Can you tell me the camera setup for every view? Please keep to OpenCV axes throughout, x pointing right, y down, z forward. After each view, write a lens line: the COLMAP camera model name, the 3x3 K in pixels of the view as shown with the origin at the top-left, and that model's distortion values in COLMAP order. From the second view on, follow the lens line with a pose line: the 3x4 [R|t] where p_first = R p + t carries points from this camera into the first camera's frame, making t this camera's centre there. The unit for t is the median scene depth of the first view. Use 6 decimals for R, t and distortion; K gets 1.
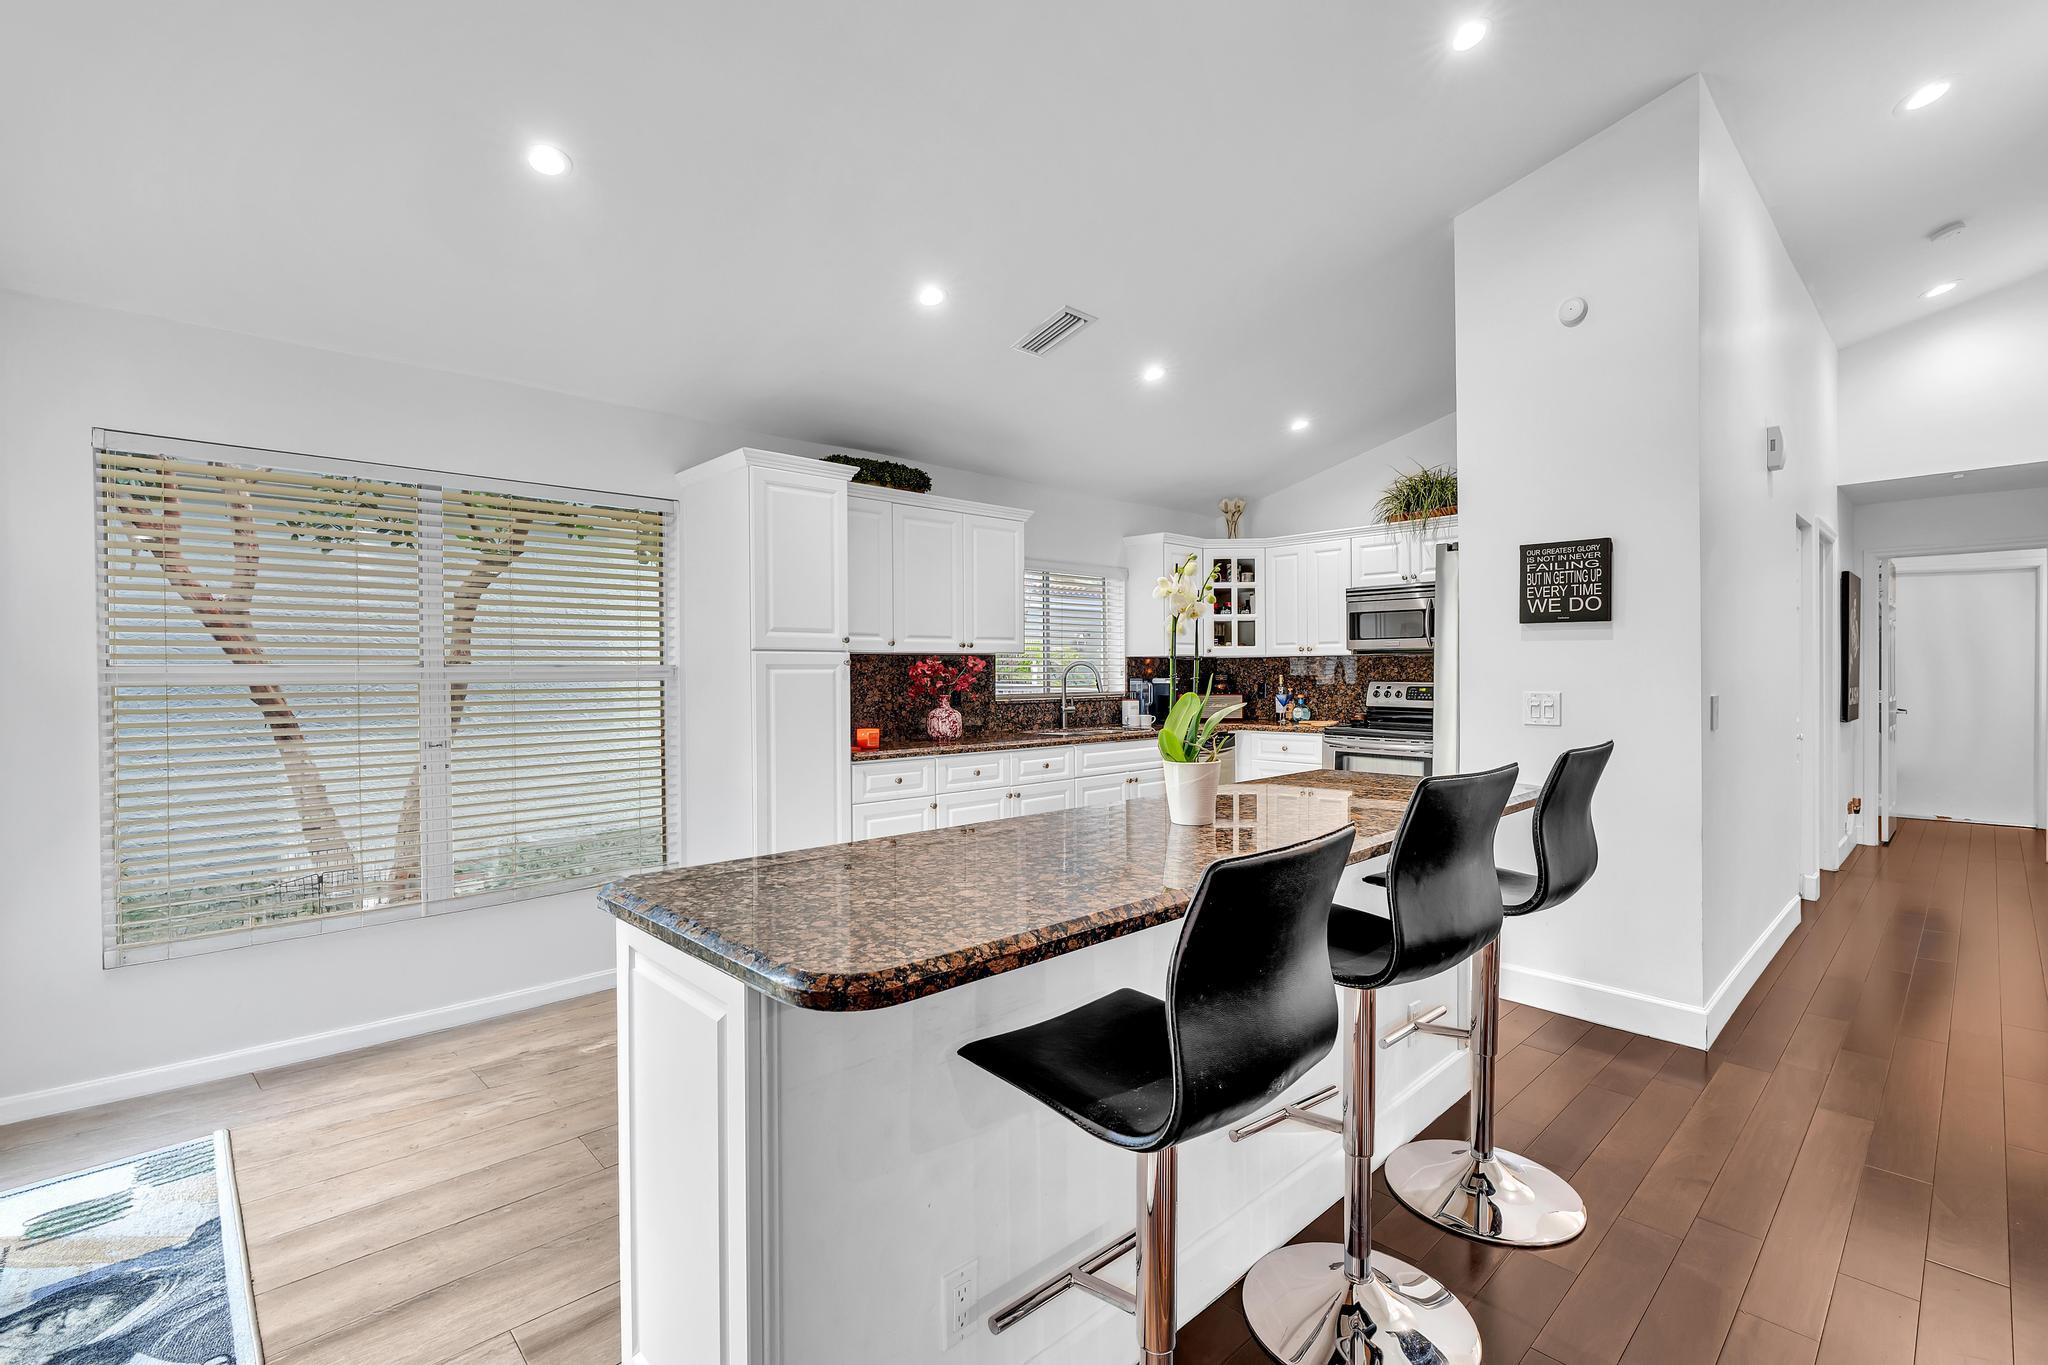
lens RADIAL K [[916.5, 0, 1023.7], [0, 916.5, 680.0], [0, 0, 1]] dist [-0.005764, 0.002460]
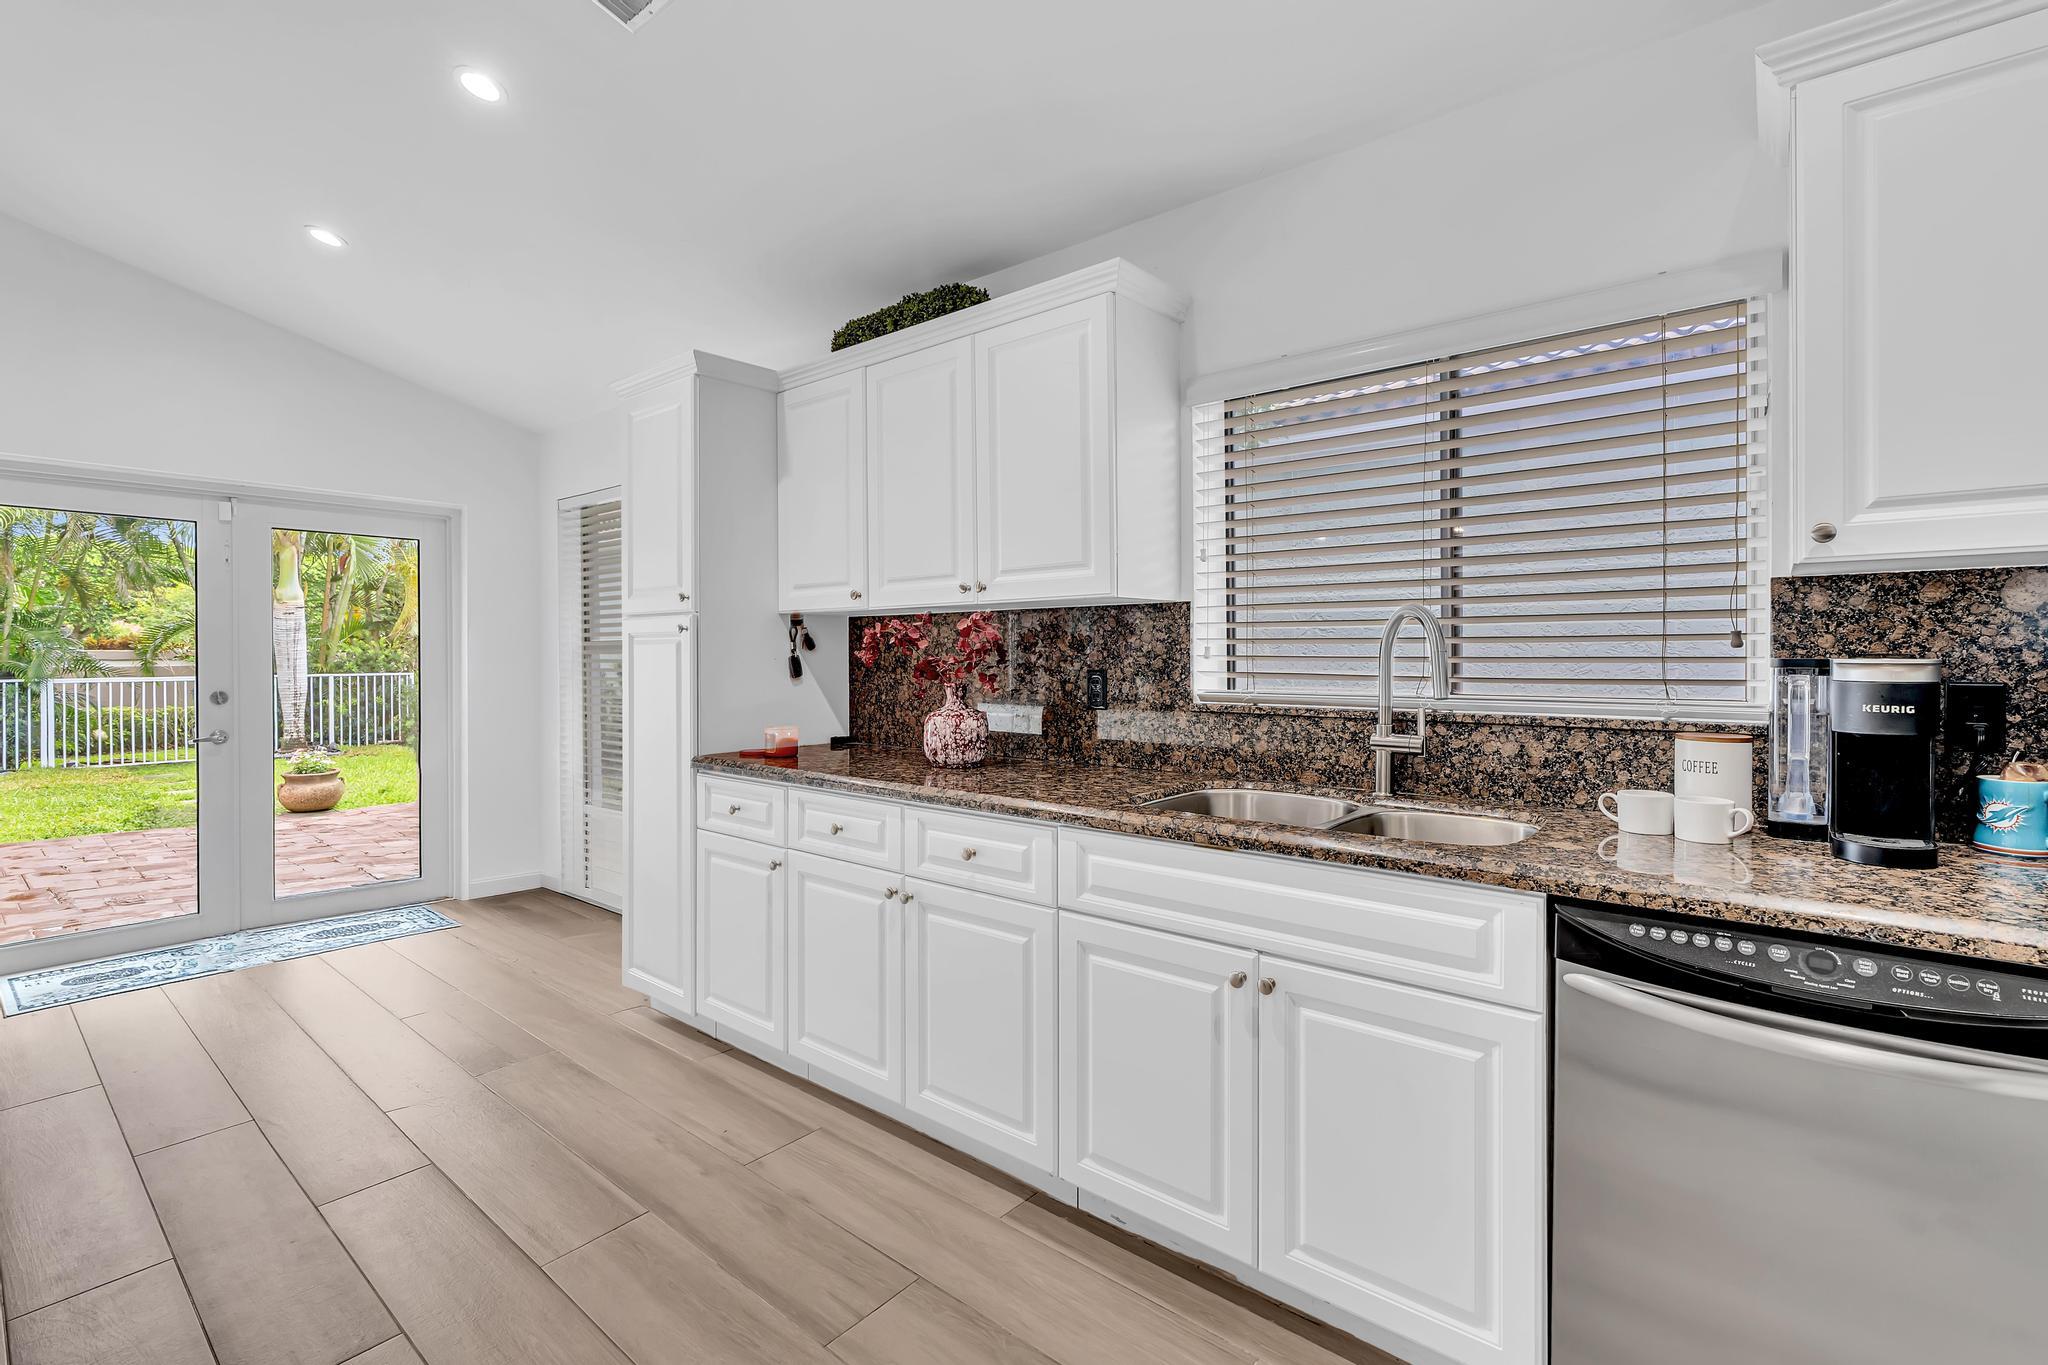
lens RADIAL K [[916.5, 0, 1022.7], [0, 916.5, 665.0], [0, 0, 1]] dist [-0.005764, 0.002460]
pose [[0.121130, 0.016808, -0.992494, 0.381506], [-0.007356, 0.999844, 0.016034, -0.002776], [0.992609, 0.005359, 0.121235, 0.810877]]
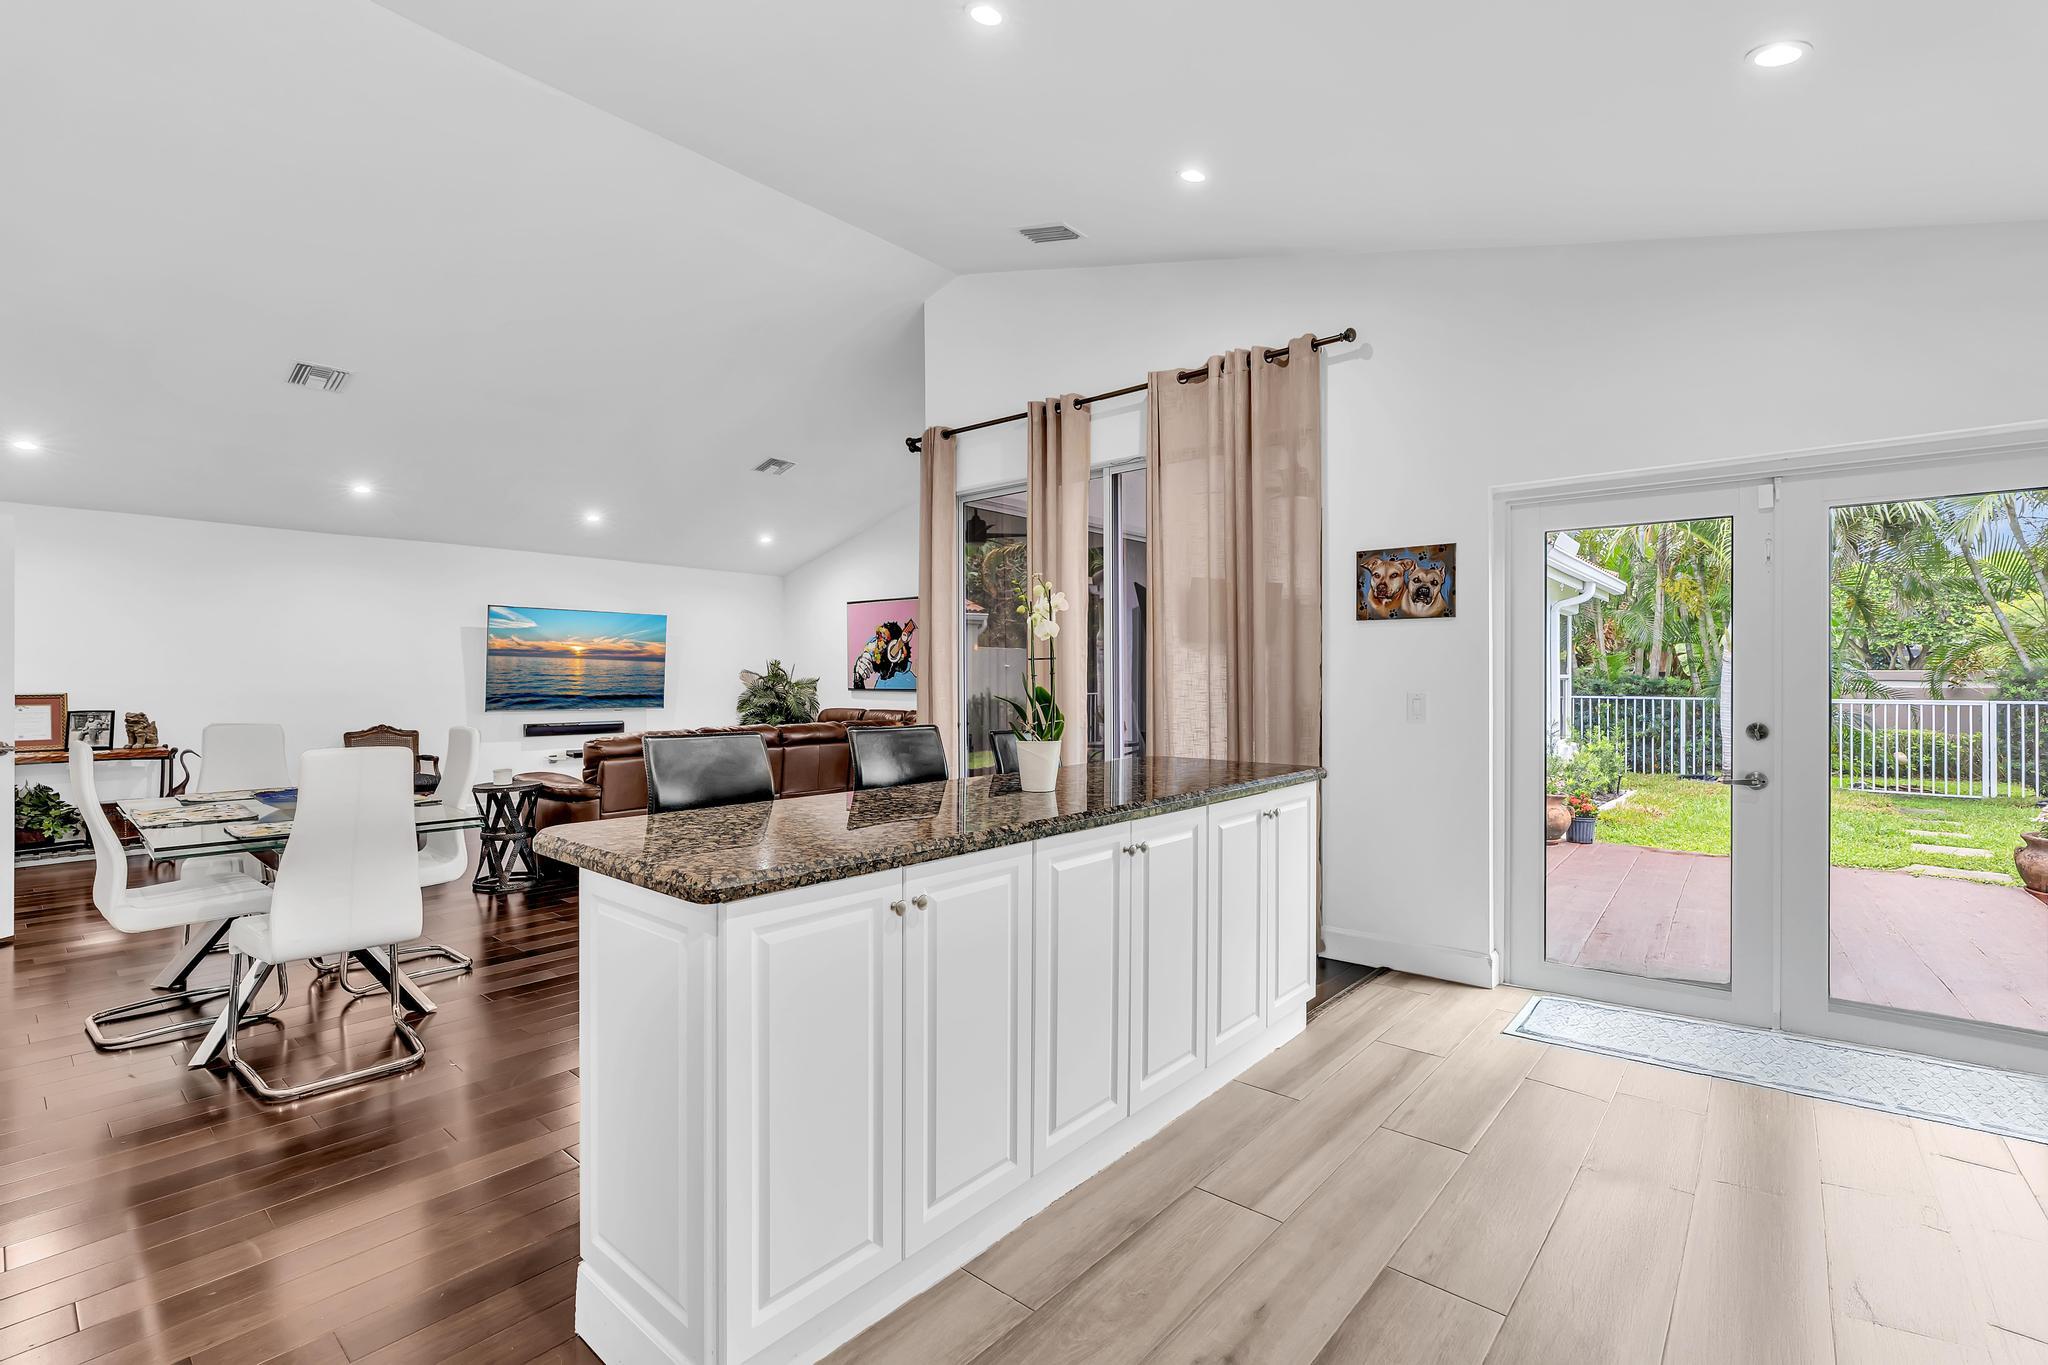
lens RADIAL K [[916.5, 0, 1016.0], [0, 916.5, 674.3], [0, 0, 1]] dist [-0.005764, 0.002460]
pose [[-0.995504, 0.006839, -0.094473, 0.120267], [0.006306, 0.999963, 0.005934, -0.003129], [0.094510, 0.005311, -0.995510, 0.797901]]
